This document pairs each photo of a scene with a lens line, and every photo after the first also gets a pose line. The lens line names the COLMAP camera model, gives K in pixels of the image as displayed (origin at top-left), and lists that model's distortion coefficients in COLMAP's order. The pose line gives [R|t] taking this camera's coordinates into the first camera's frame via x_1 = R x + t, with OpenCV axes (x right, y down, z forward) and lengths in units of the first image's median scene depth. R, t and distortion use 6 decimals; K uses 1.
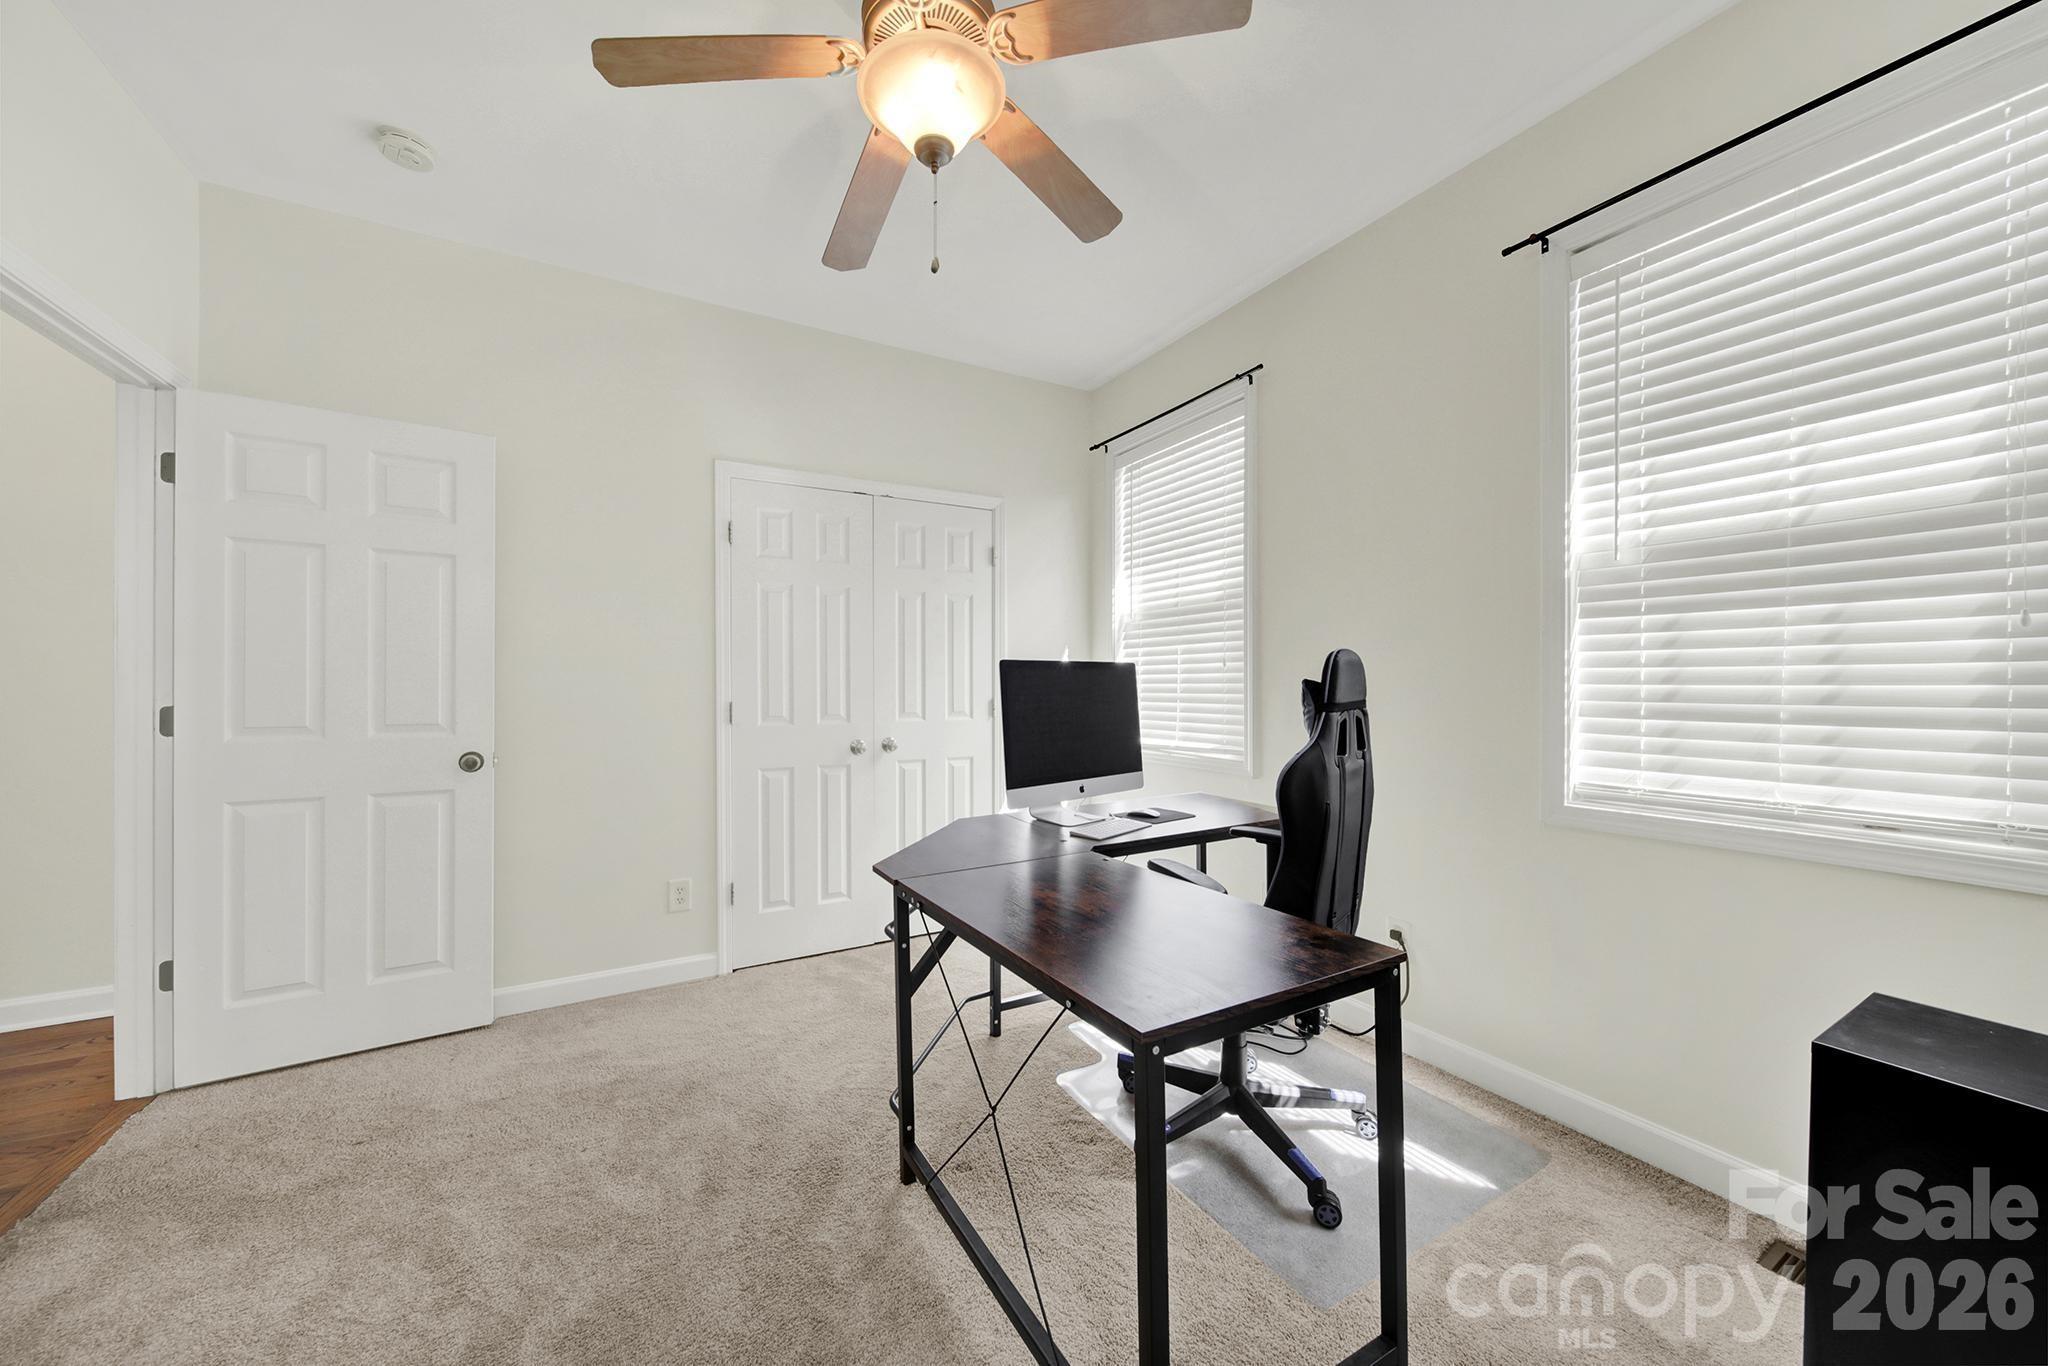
lens RADIAL K [[734.1, 0, 1030.1], [0, 734.1, 679.4], [0, 0, 1]] dist [-0.000601, -0.000097]
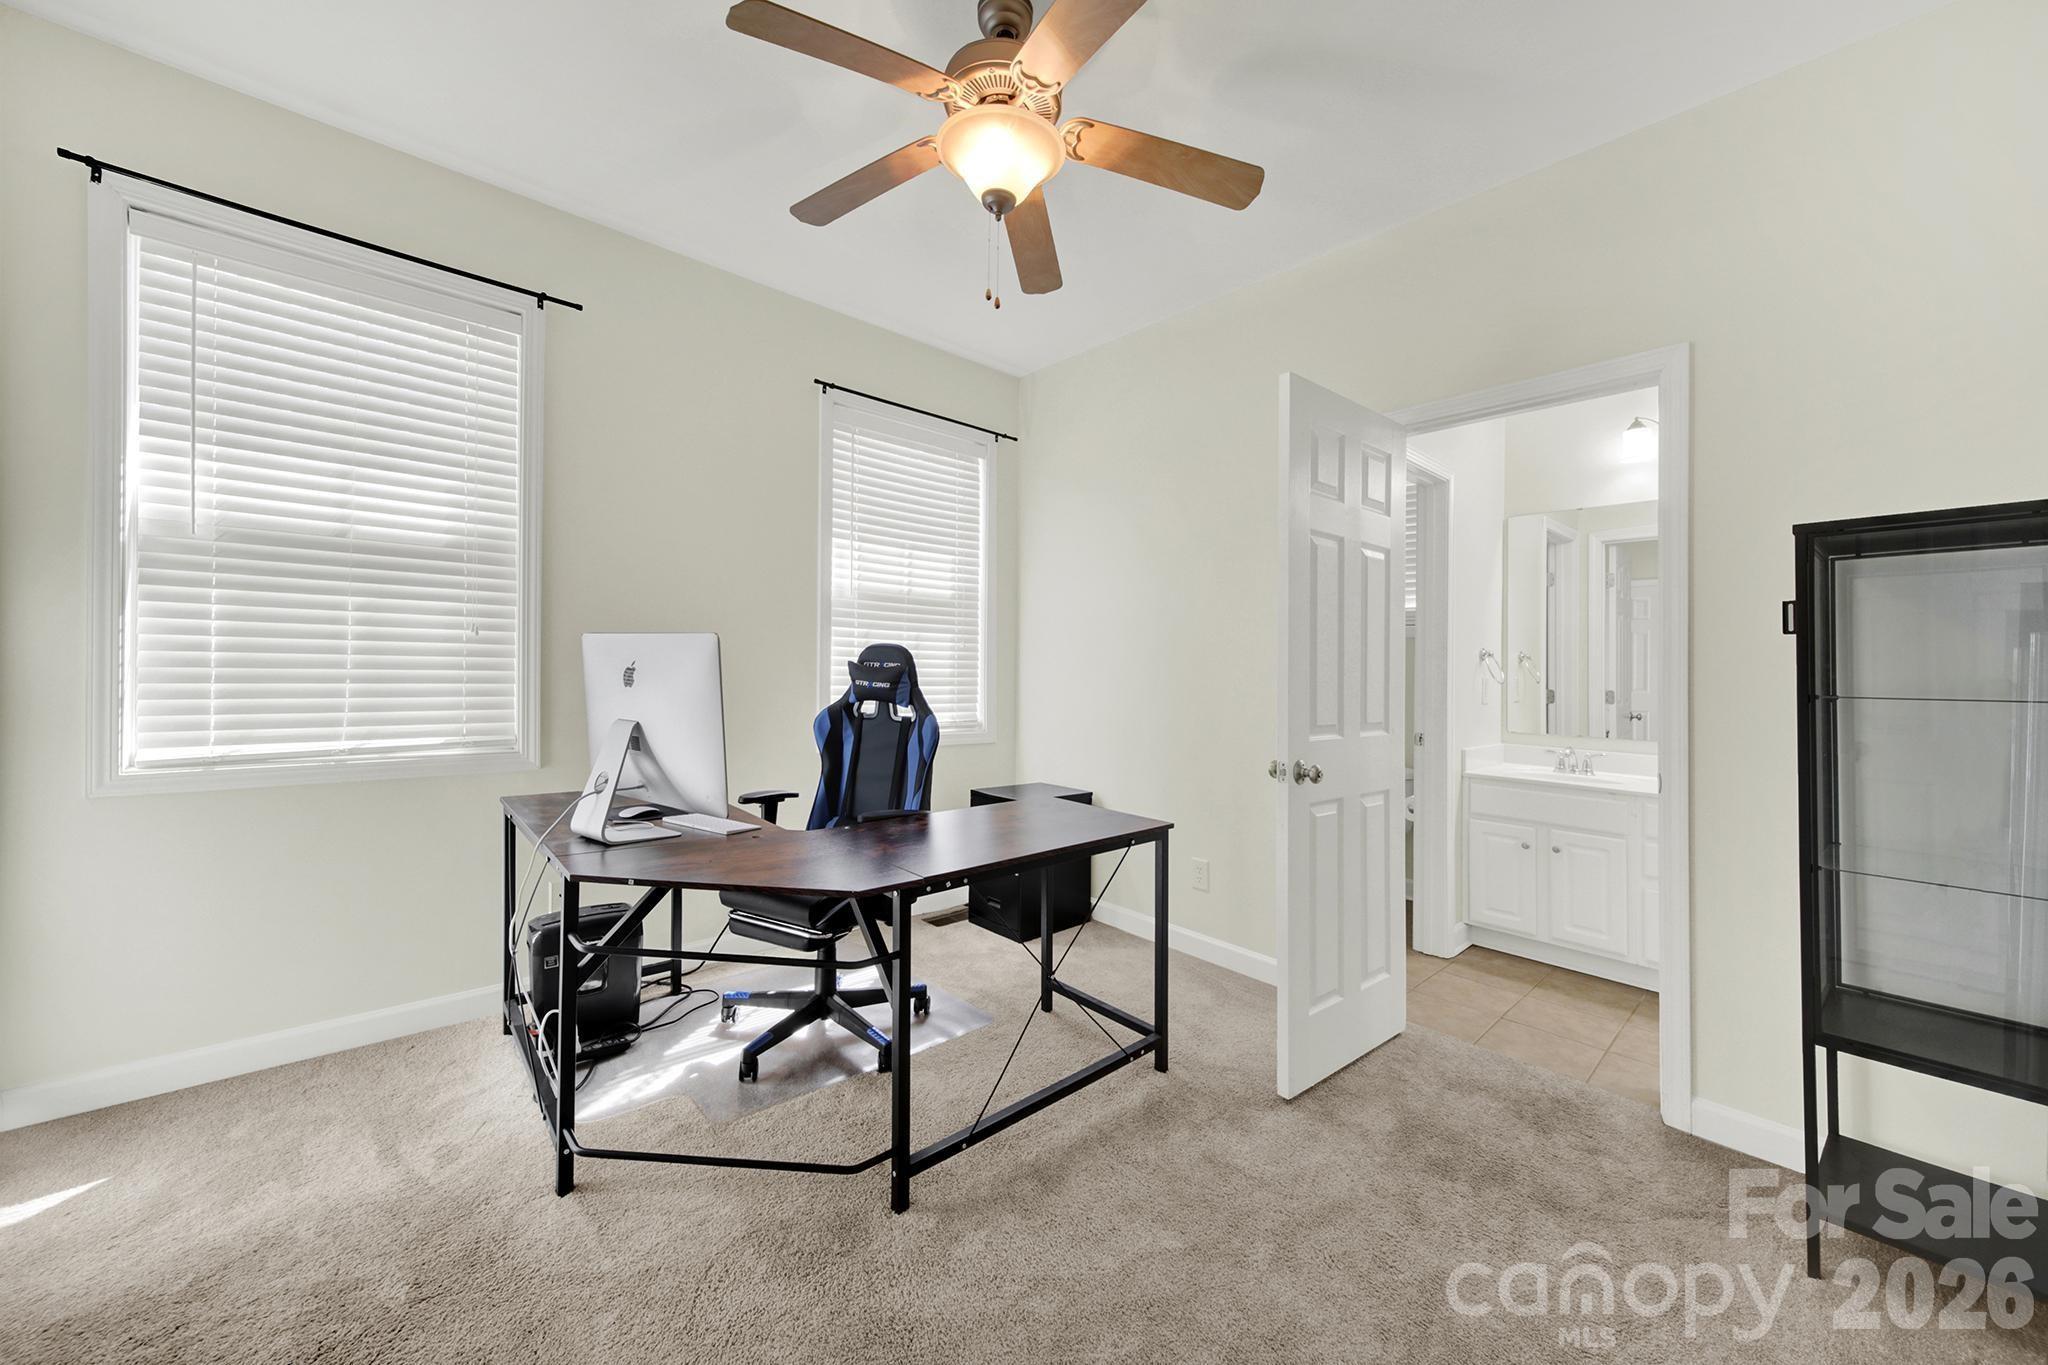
lens RADIAL K [[734.1, 0, 1030.1], [0, 734.1, 678.9], [0, 0, 1]] dist [-0.000601, -0.000097]
pose [[-0.205599, 0.008165, 0.978602, -0.570650], [-0.009789, 0.999898, -0.010399, 0.028684], [-0.978587, -0.011717, -0.205499, 0.537022]]
